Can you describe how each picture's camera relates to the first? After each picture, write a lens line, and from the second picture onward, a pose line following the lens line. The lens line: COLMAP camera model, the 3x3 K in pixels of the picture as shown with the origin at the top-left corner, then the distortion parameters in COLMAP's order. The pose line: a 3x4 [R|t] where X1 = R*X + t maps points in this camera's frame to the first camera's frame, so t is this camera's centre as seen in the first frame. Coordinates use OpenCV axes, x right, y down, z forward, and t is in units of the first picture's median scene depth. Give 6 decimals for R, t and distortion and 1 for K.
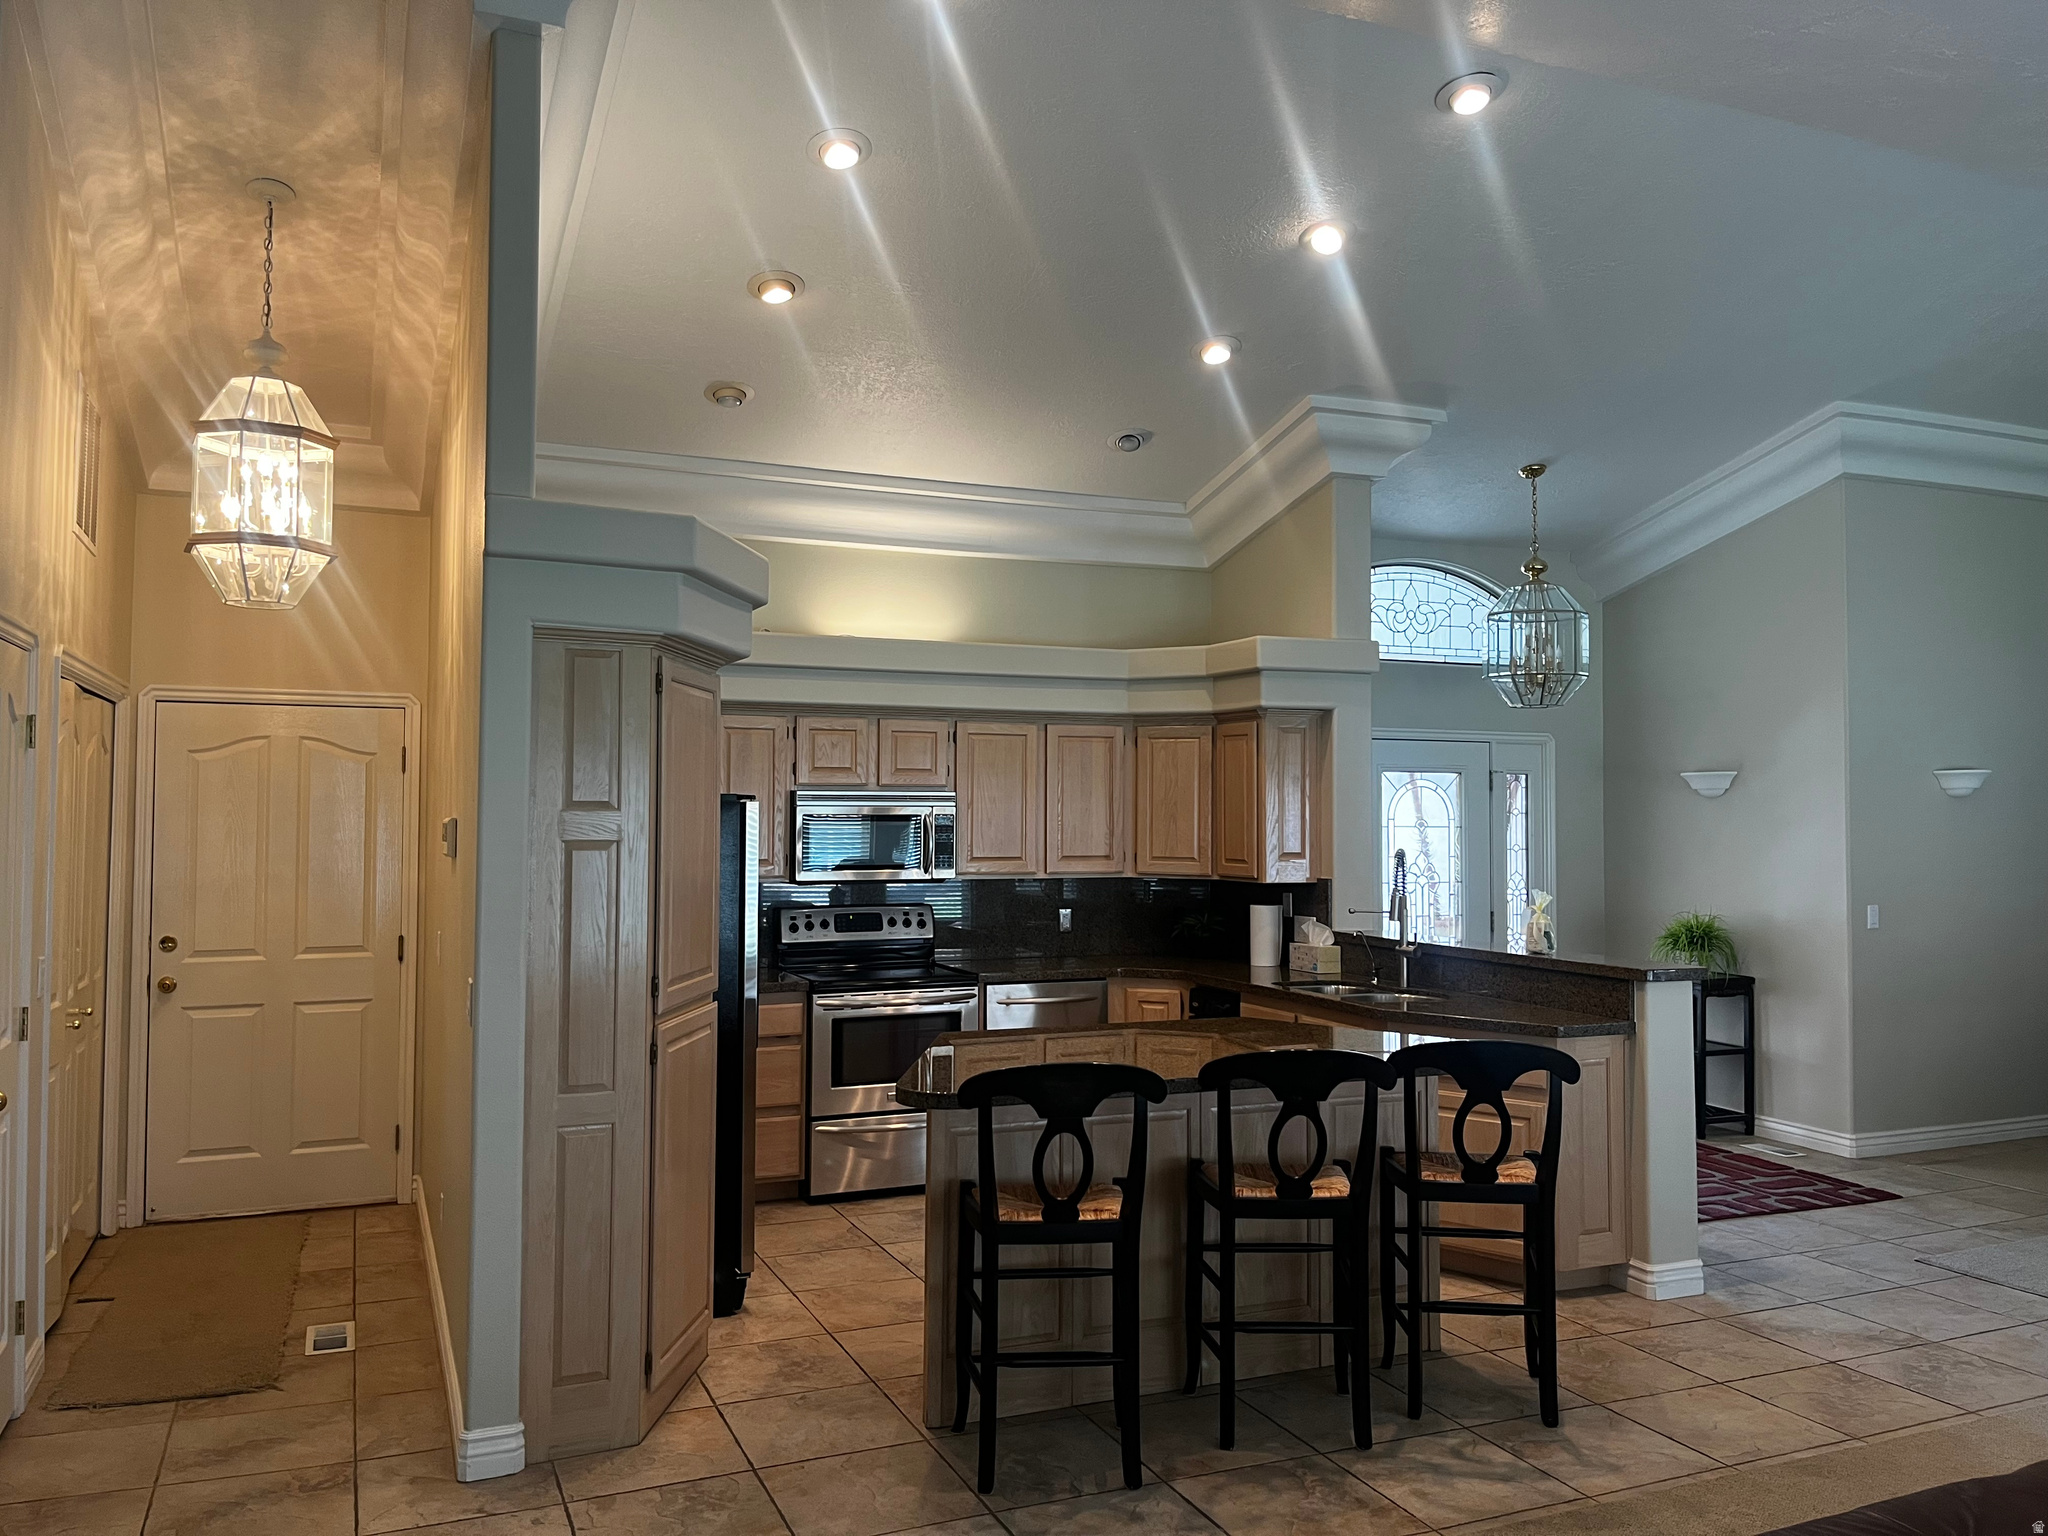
lens RADIAL K [[1562.4, 0, 1016.7], [0, 1562.4, 759.0], [0, 0, 1]] dist [0.013293, -0.010442]
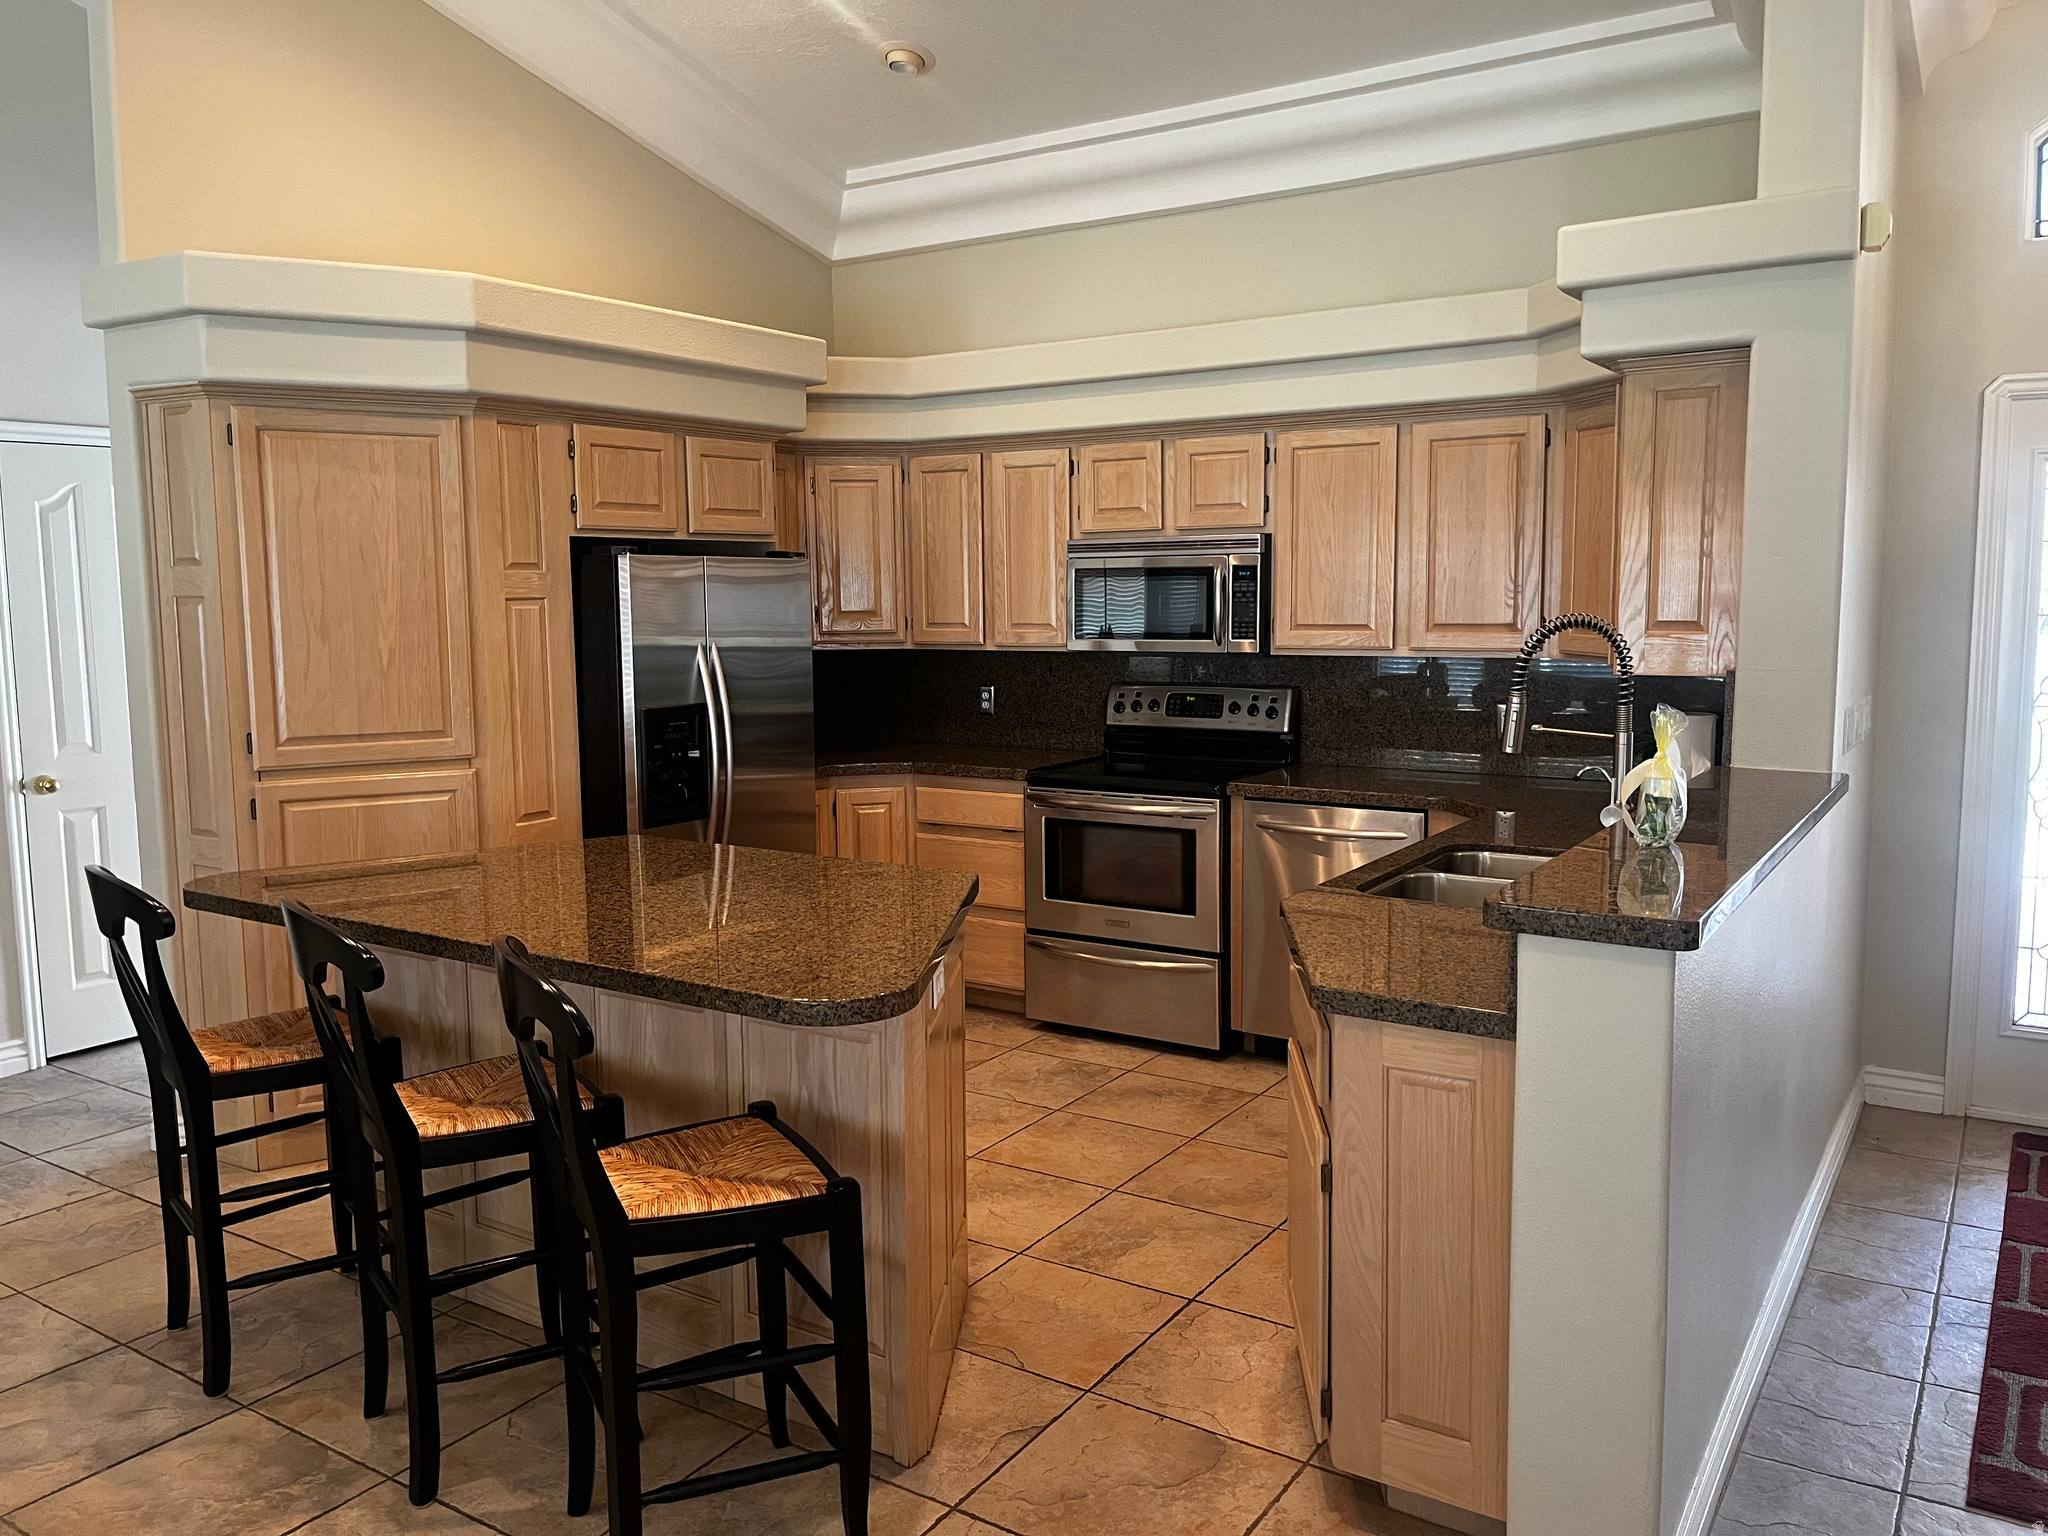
lens RADIAL K [[1562.4, 0, 1019.9], [0, 1562.4, 773.1], [0, 0, 1]] dist [0.013293, -0.010442]
pose [[0.548508, 0.090219, -0.831264, 0.507468], [0.042916, 0.989814, 0.135745, 0.028129], [0.835043, -0.110132, 0.539049, 0.502238]]
